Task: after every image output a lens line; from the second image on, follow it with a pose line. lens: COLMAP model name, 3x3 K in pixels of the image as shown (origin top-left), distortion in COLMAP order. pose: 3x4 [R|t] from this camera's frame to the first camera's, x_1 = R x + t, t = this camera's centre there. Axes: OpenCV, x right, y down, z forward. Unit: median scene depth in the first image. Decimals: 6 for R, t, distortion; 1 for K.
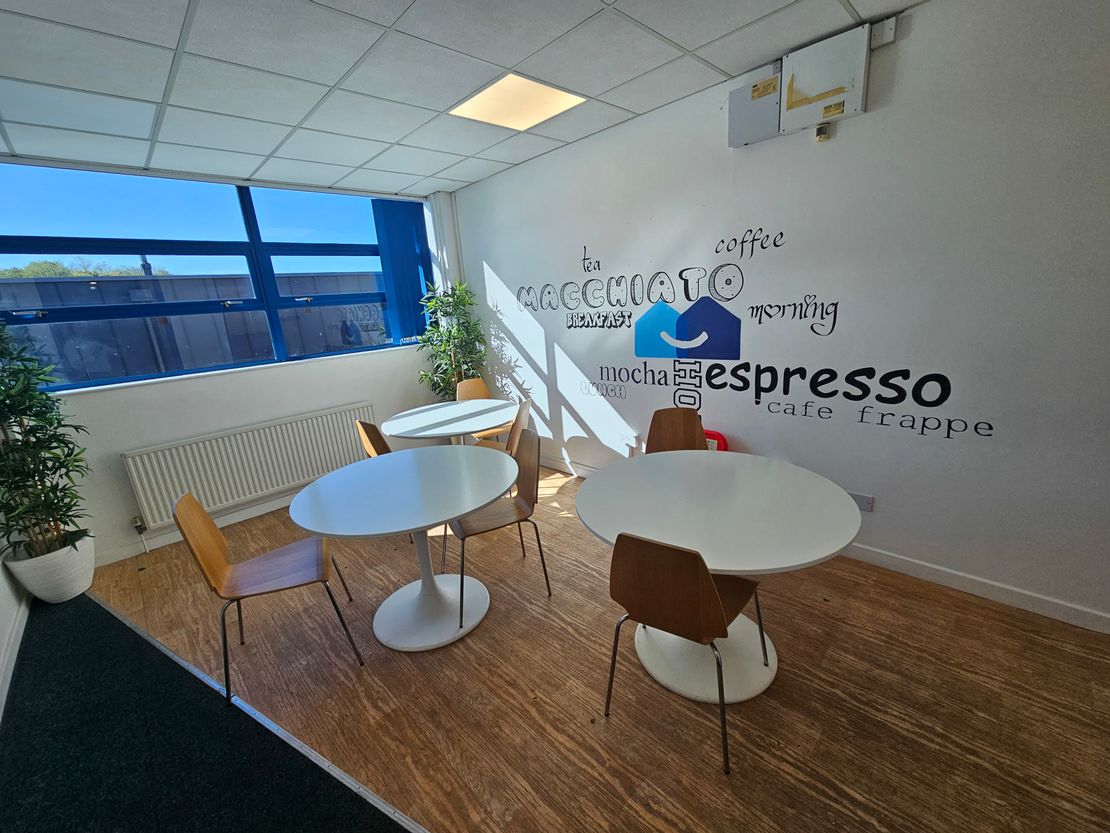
lens RADIAL K [[450.8, 0, 554.5], [0, 450.8, 414.9], [0, 0, 1]] dist [-0.001424, -0.000045]
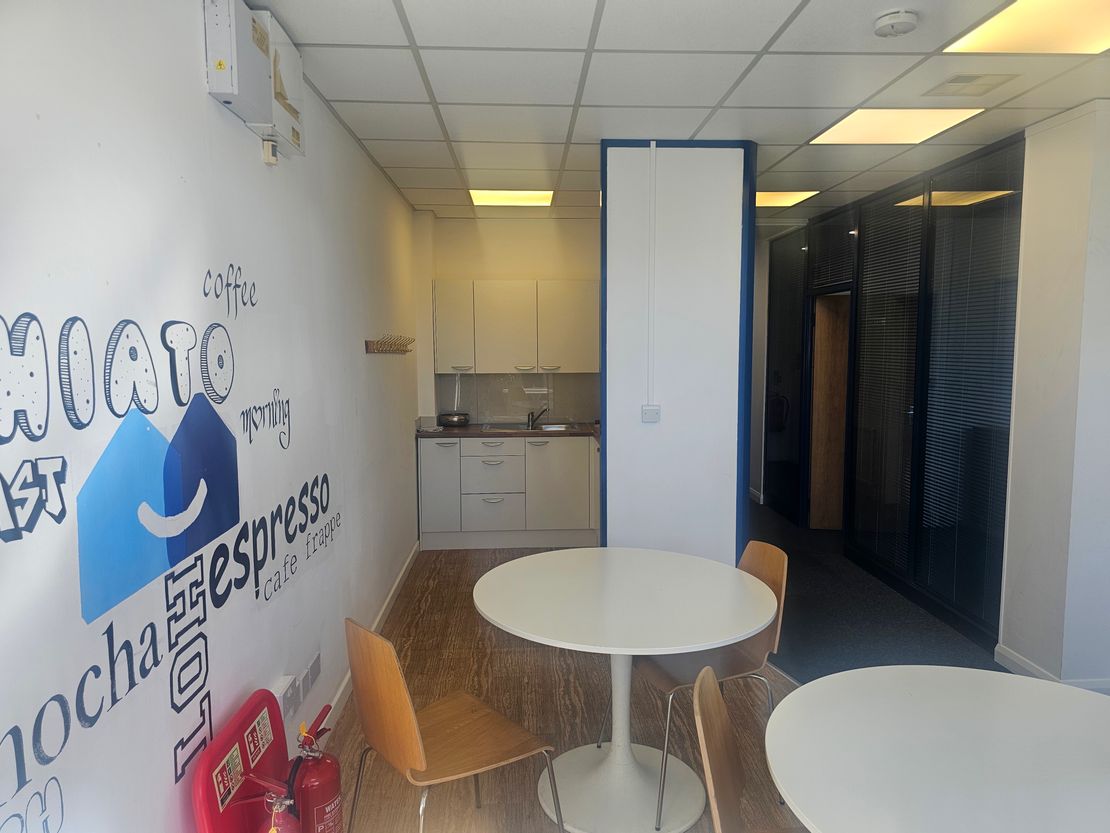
lens RADIAL K [[743.6, 0, 554.6], [0, 743.6, 414.9], [0, 0, 1]] dist [0.001678, 0.000555]
pose [[-0.734851, 0.011726, 0.678127, -0.335389], [0.227381, 0.946245, 0.230039, -0.306941], [-0.638977, 0.323238, -0.698015, 1.196923]]
